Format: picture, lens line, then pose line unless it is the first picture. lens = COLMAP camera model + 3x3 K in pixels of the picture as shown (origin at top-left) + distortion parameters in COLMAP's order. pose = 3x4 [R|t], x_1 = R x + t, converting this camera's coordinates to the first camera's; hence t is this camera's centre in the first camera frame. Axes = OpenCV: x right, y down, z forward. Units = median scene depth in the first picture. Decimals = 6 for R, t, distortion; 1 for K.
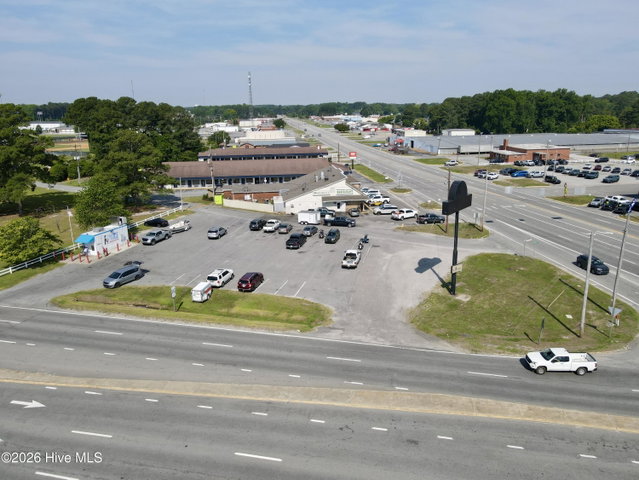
lens RADIAL K [[465.7, 0, 322.4], [0, 465.7, 235.0], [0, 0, 1]] dist [0.023778, -0.000316]
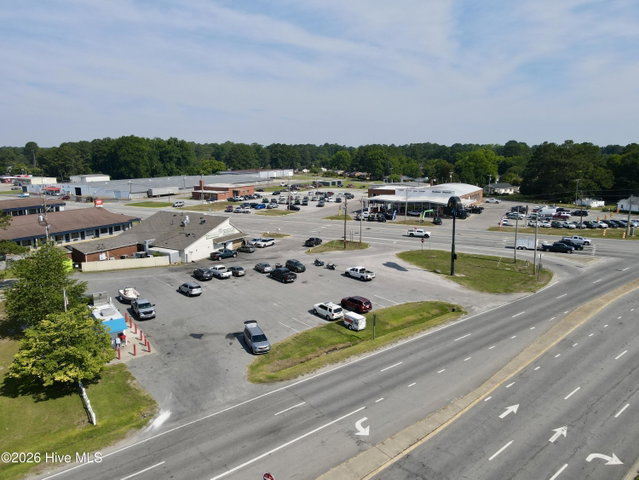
lens RADIAL K [[465.7, 0, 322.4], [0, 465.7, 235.0], [0, 0, 1]] dist [0.023778, -0.000316]
pose [[0.613954, -0.131408, 0.778326, -1.072785], [0.205218, 0.978711, 0.003361, -0.081009], [-0.762198, 0.157663, 0.627851, 0.378812]]
